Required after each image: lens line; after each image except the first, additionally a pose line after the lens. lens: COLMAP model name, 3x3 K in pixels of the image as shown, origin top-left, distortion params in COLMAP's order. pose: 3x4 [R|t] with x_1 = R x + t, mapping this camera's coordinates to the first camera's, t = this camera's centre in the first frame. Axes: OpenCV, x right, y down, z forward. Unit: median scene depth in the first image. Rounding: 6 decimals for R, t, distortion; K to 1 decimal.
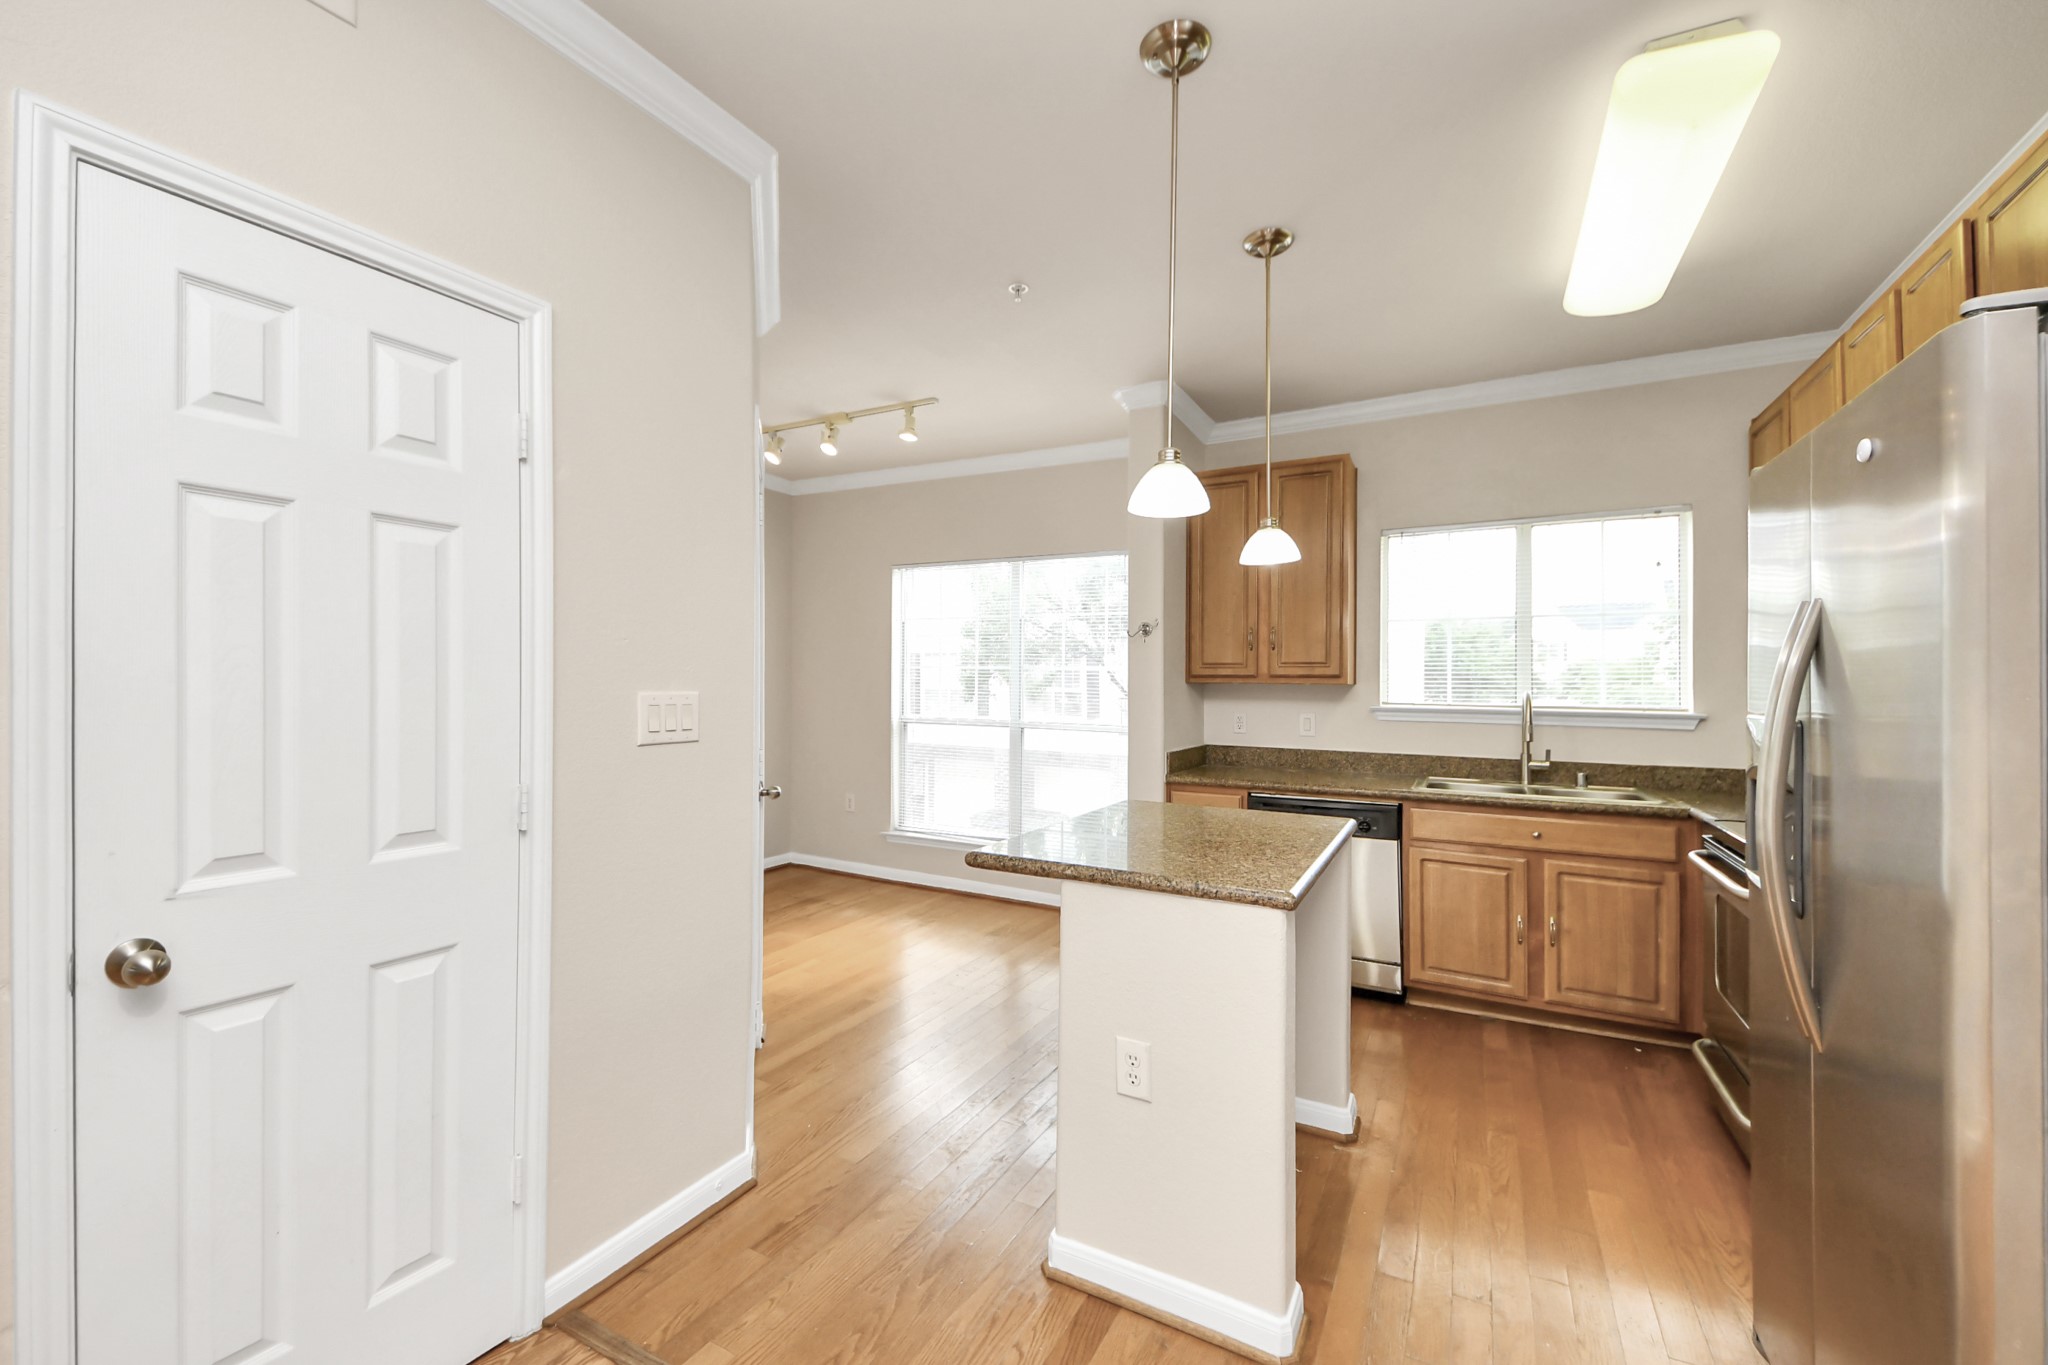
lens RADIAL K [[765.9, 0, 1019.5], [0, 765.9, 679.8], [0, 0, 1]] dist [0.015951, -0.004420]
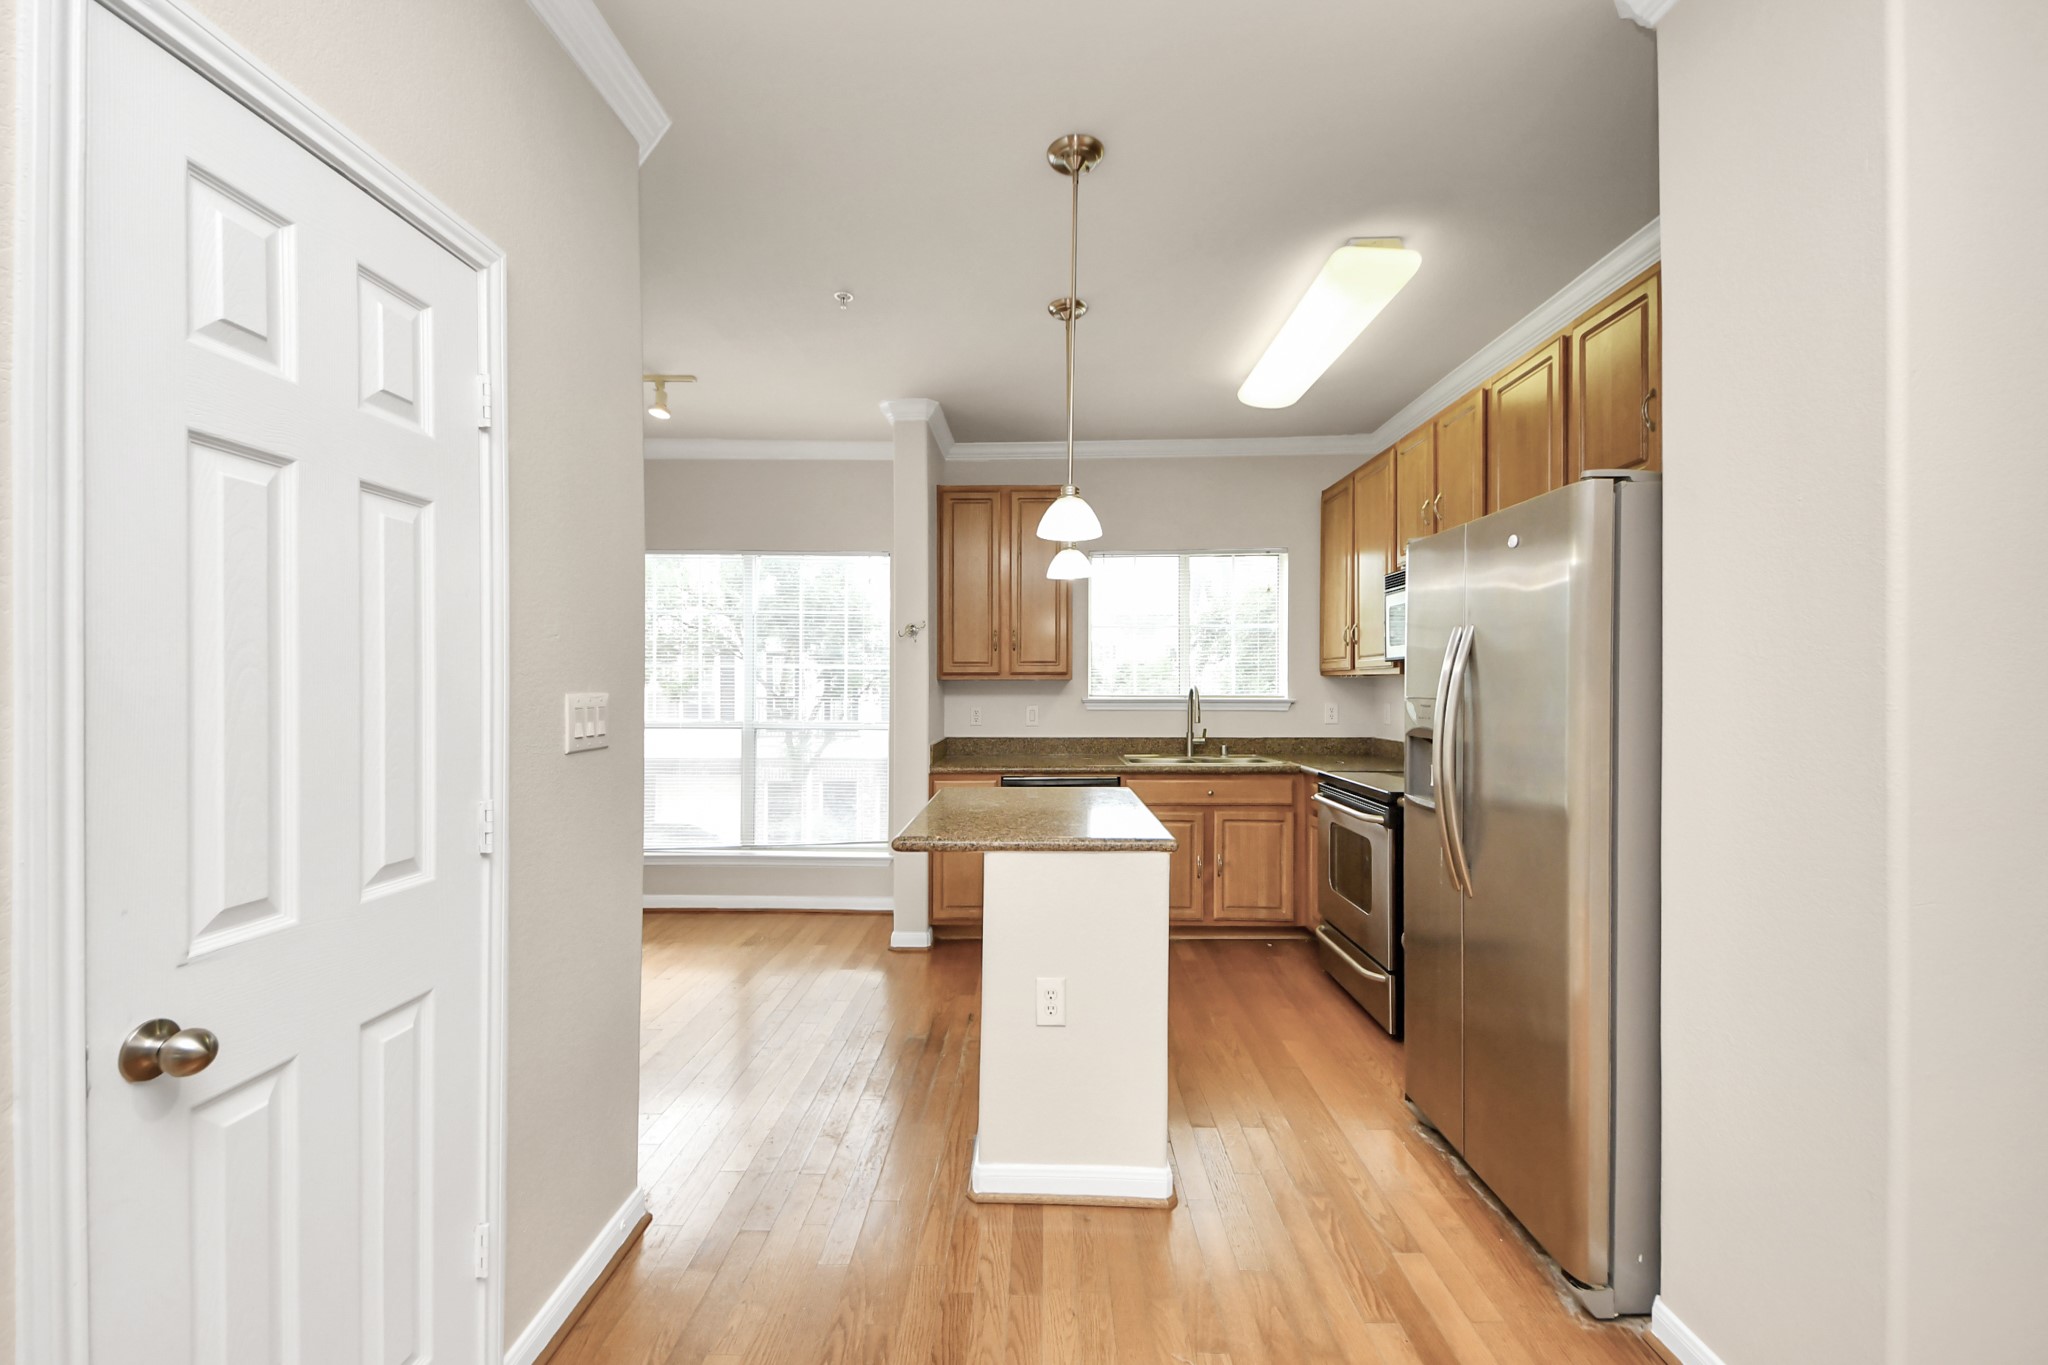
lens RADIAL K [[765.9, 0, 1029.2], [0, 765.9, 681.2], [0, 0, 1]] dist [0.015951, -0.004420]
pose [[0.892998, -0.010934, 0.449927, -0.187284], [0.009182, 0.999939, 0.006078, 0.000023], [-0.449966, -0.001296, 0.893045, -0.021882]]
